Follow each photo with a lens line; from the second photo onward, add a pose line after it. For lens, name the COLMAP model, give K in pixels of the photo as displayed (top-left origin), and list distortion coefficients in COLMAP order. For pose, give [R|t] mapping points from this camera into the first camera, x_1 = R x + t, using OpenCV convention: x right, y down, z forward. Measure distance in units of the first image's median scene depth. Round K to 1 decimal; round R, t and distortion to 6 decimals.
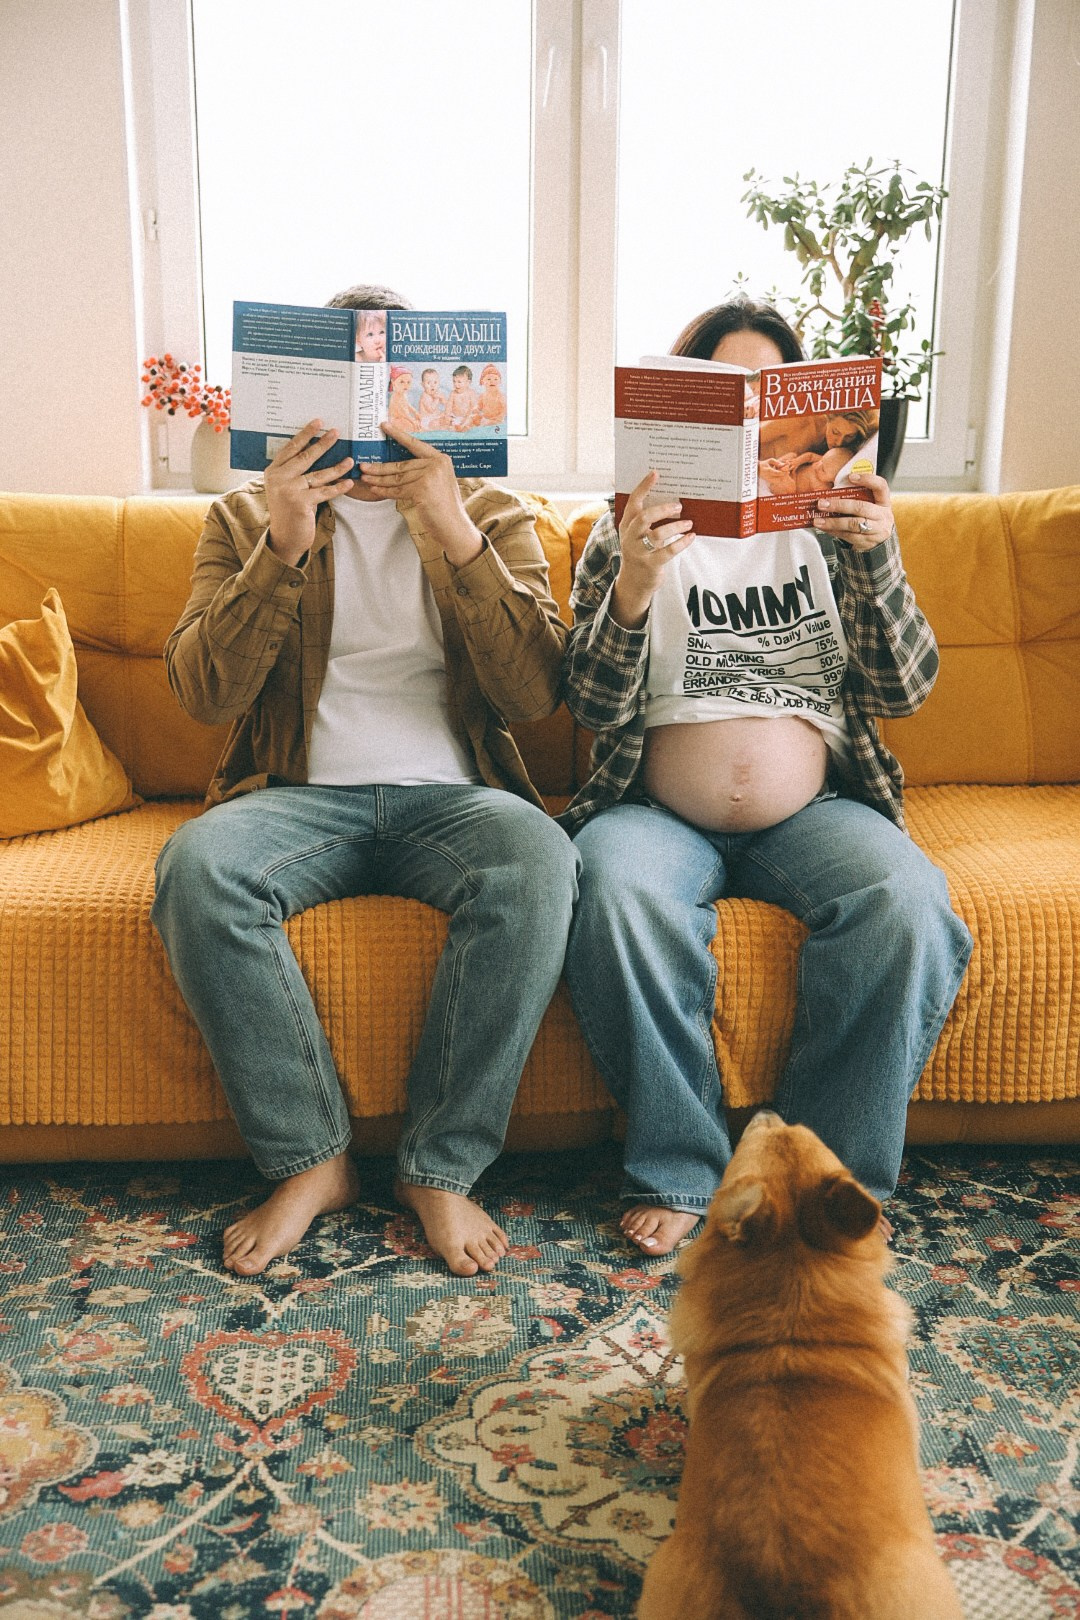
lens RADIAL K [[2007.0, 0, 526.8], [0, 2007.0, 812.3], [0, 0, 1]] dist [0.067291, 0.000000]
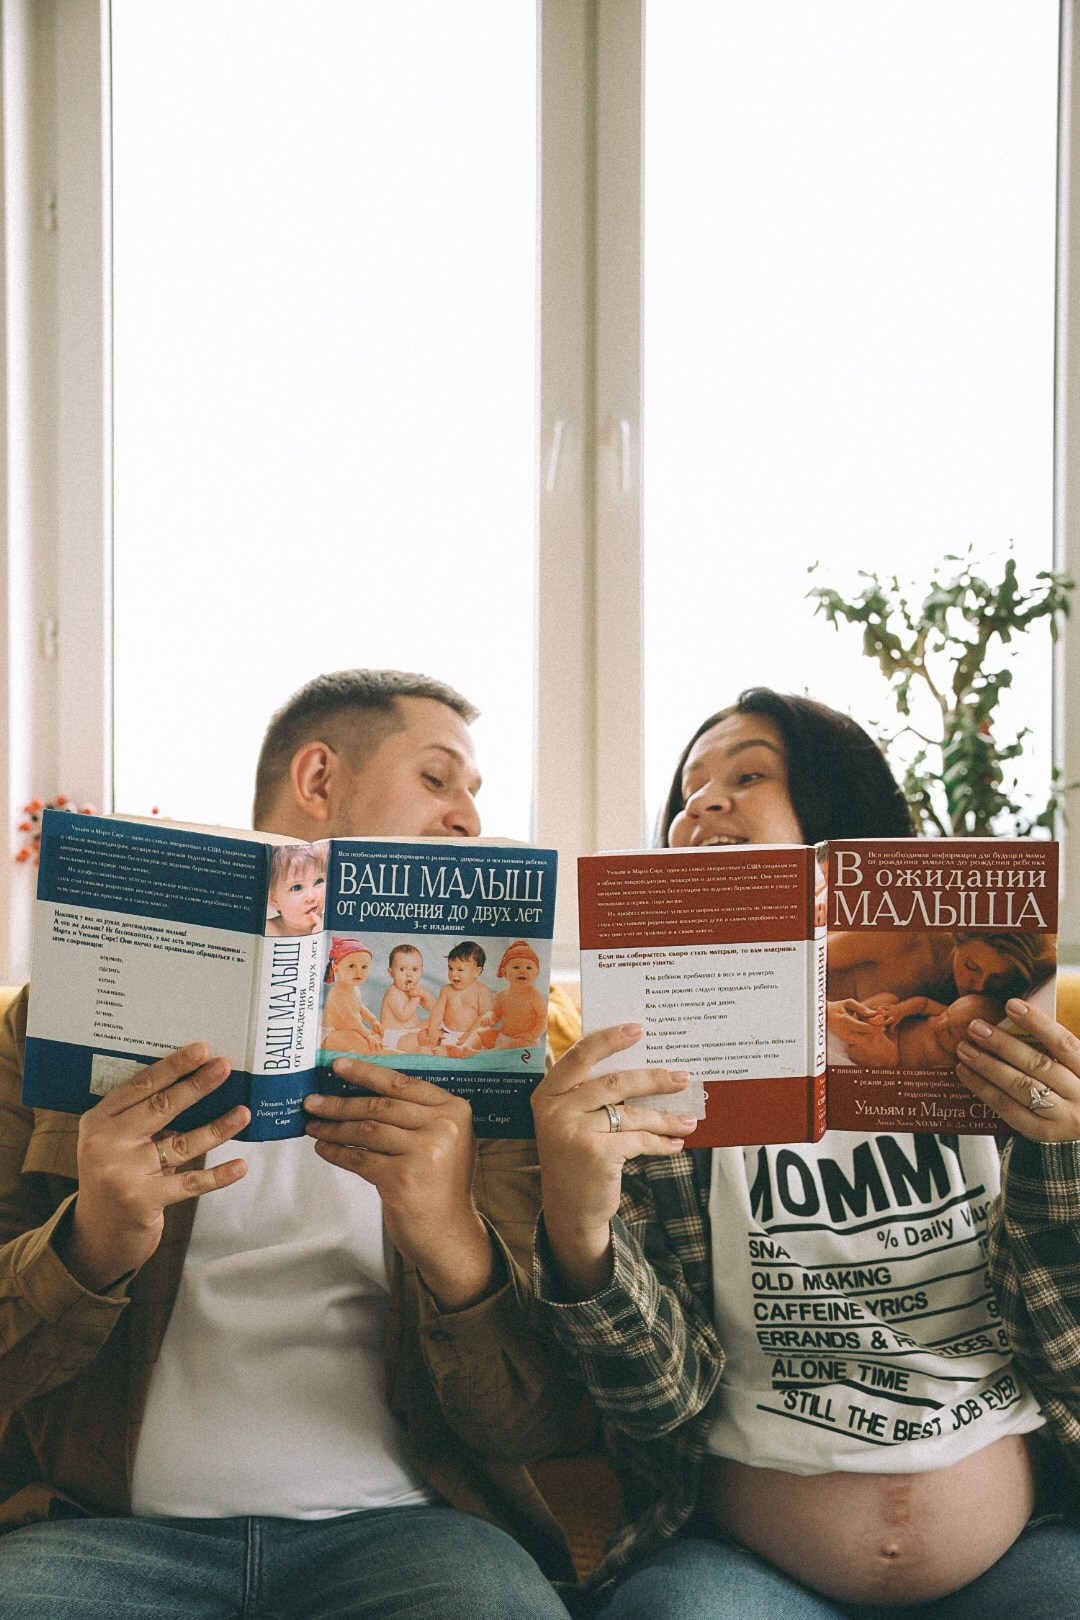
lens RADIAL K [[1751.8, 0, 570.8], [0, 1751.8, 802.5], [0, 0, 1]] dist [0.064736, 0.000000]
pose [[0.999744, -0.007750, -0.021272, 0.048907], [0.002682, 0.973516, -0.228604, -0.115843], [0.022480, 0.228488, 0.973287, 0.577019]]
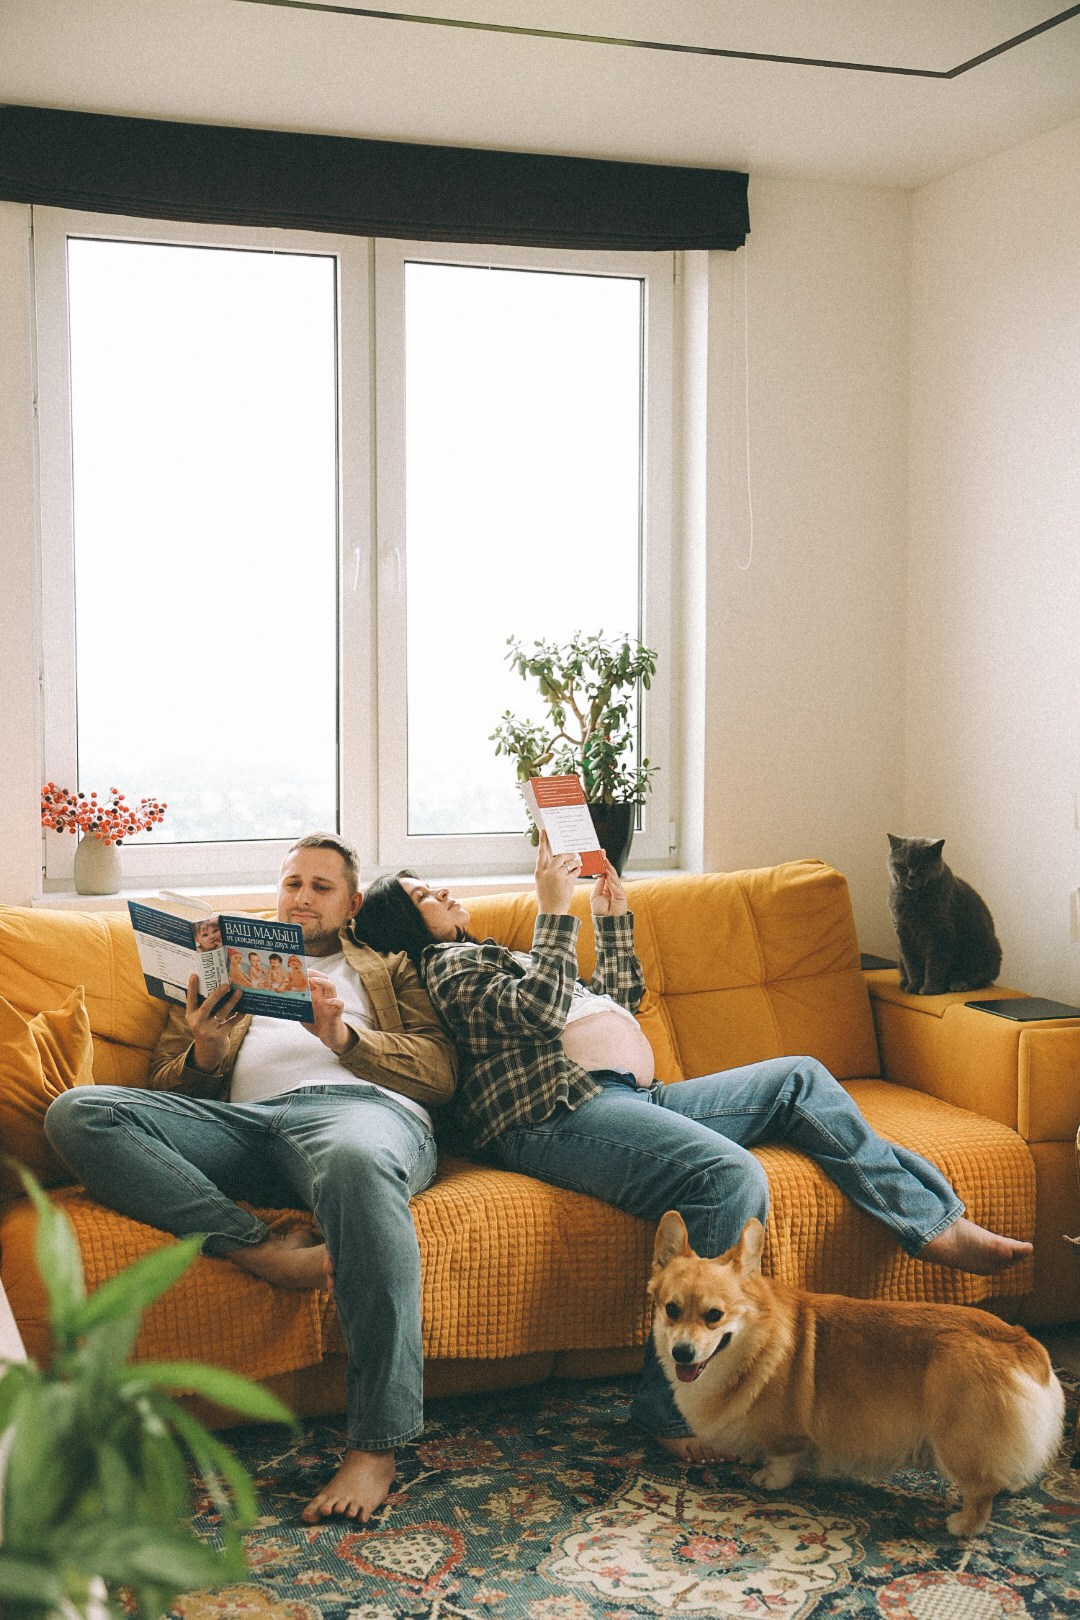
lens RADIAL K [[2094.3, 0, 541.4], [0, 2094.3, 806.6], [0, 0, 1]] dist [0.104402, 0.000000]
pose [[0.957044, -0.028837, 0.288506, -0.428875], [0.079282, 0.983148, -0.164726, 0.029771], [-0.278894, 0.180524, 0.943202, -0.442283]]
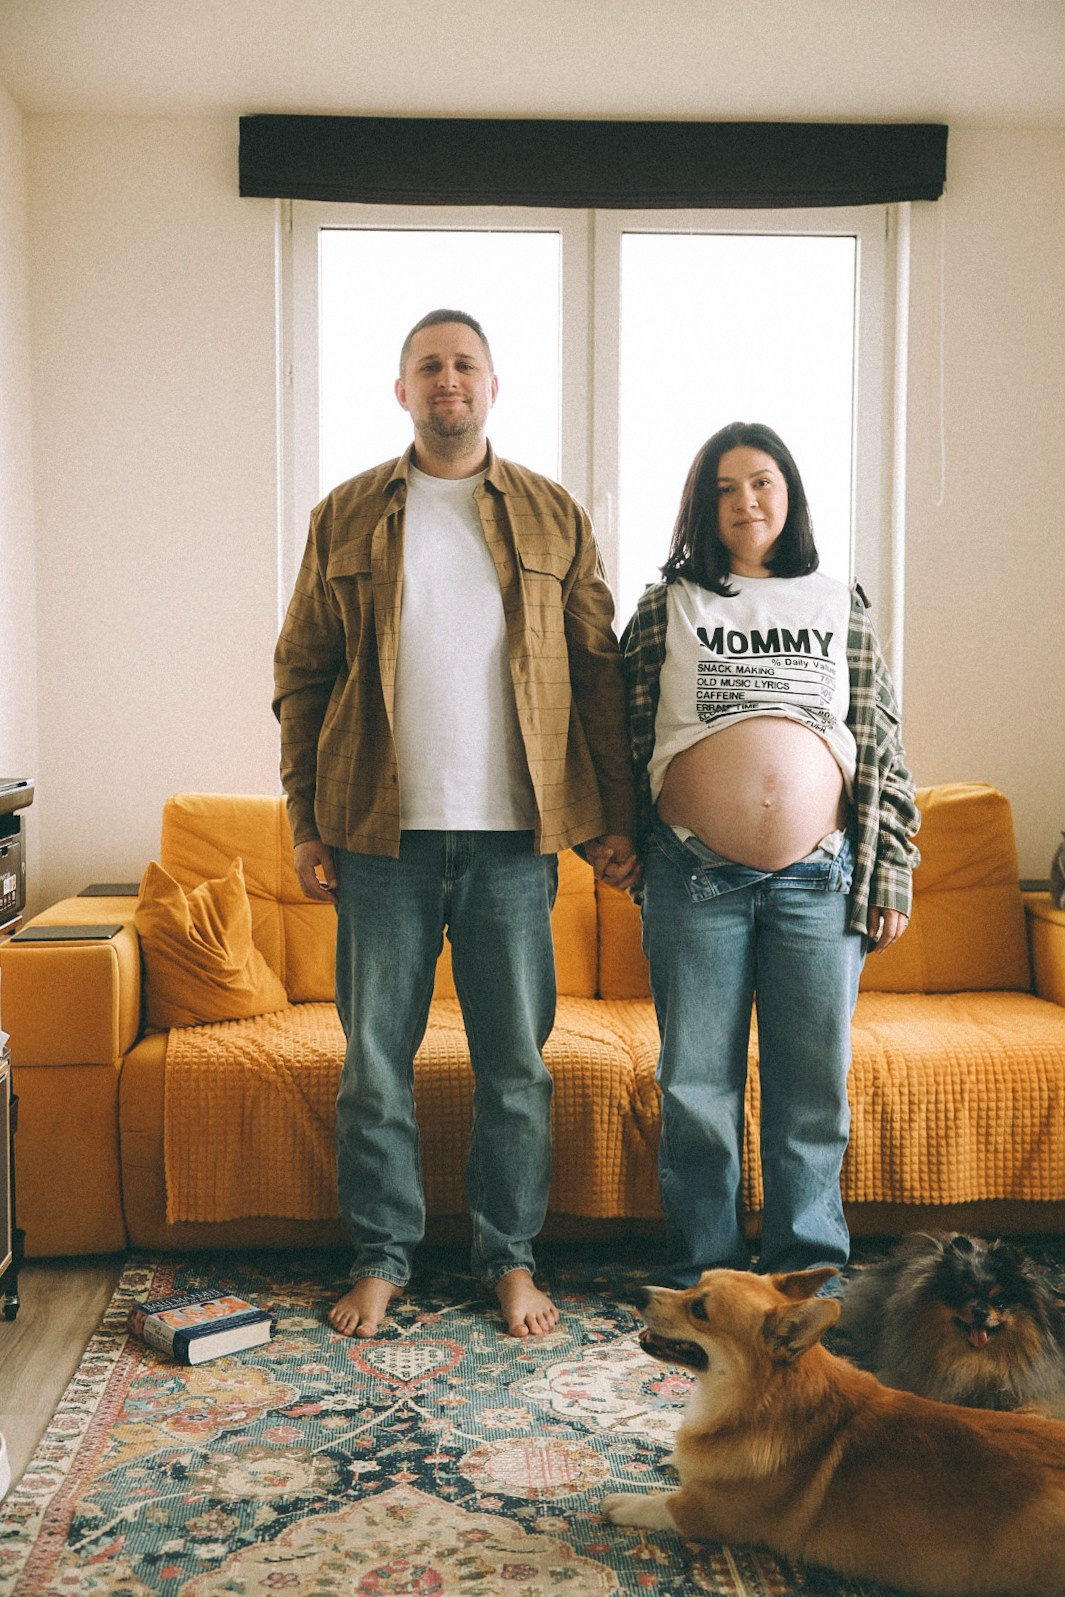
lens RADIAL K [[1879.4, 0, 524.9], [0, 1879.4, 800.7], [0, 0, 1]] dist [0.022185, 0.000000]
pose [[0.999976, -0.005509, 0.004101, -0.044287], [0.006168, 0.983011, -0.183444, 0.128609], [-0.003021, 0.183465, 0.983022, -0.421562]]
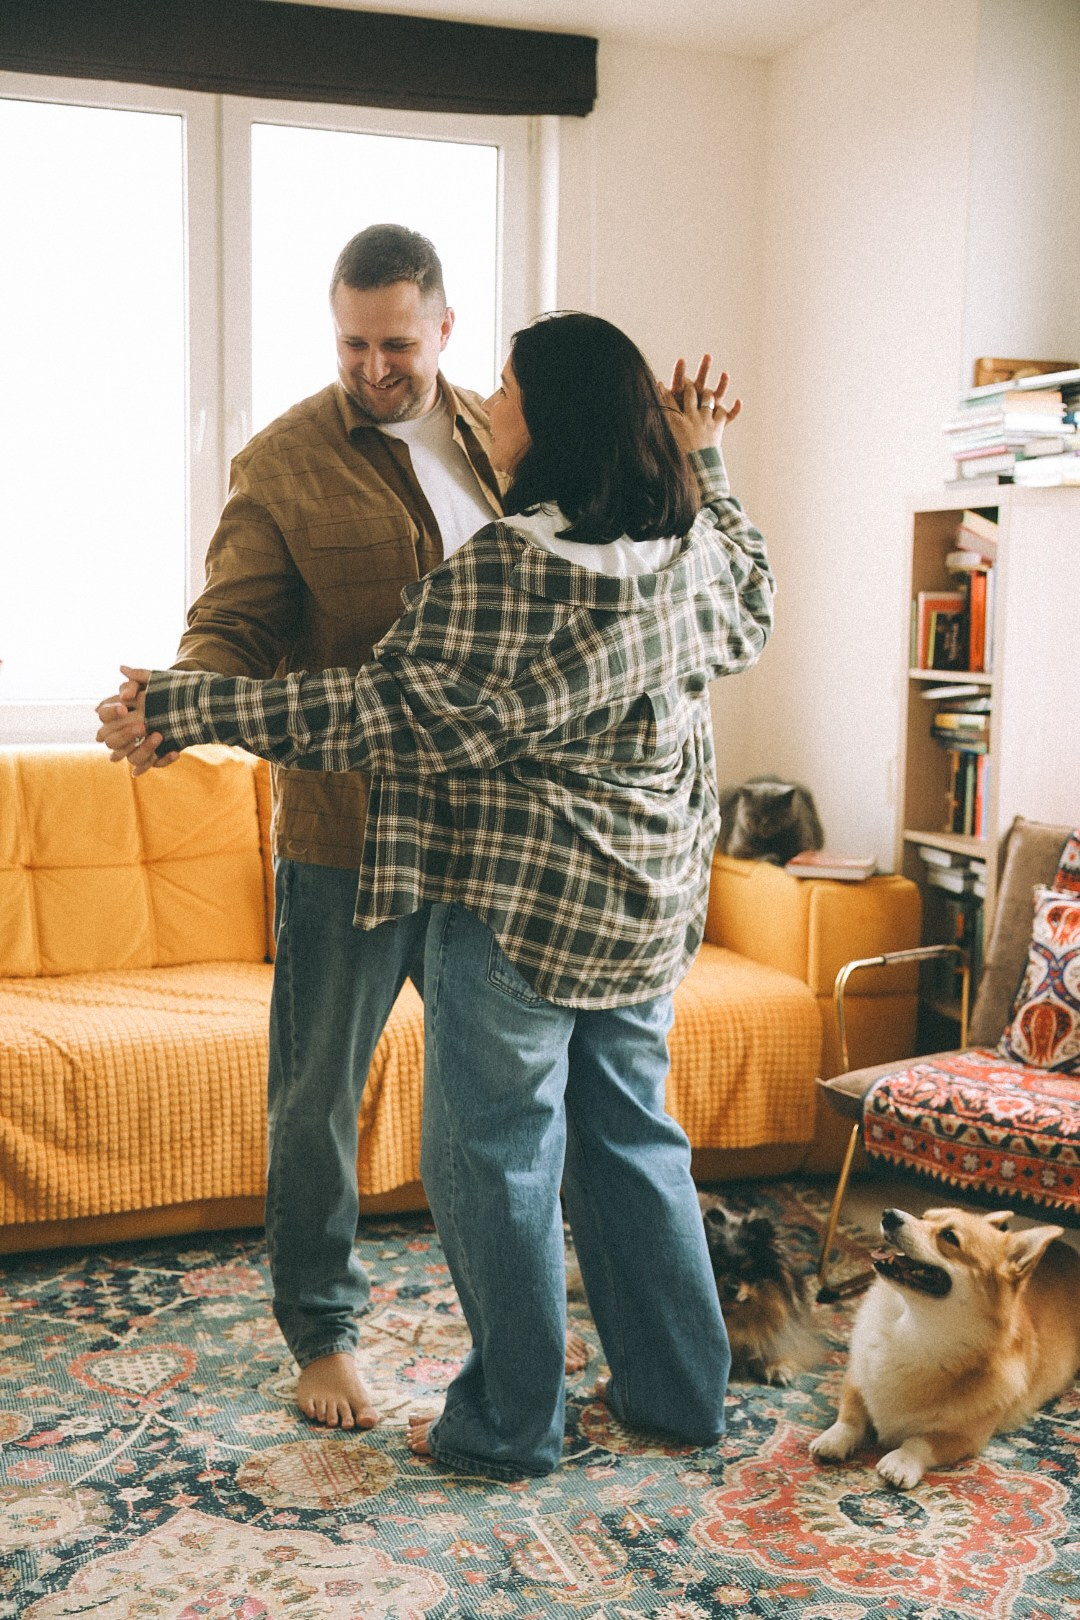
lens RADIAL K [[2007.0, 0, 551.8], [0, 2007.0, 808.5], [0, 0, 1]] dist [0.067291, 0.000000]
pose [[0.959413, -0.025634, 0.280838, -0.229811], [0.062233, 0.990554, -0.122190, 0.084928], [-0.275053, 0.134708, 0.951945, -0.432172]]
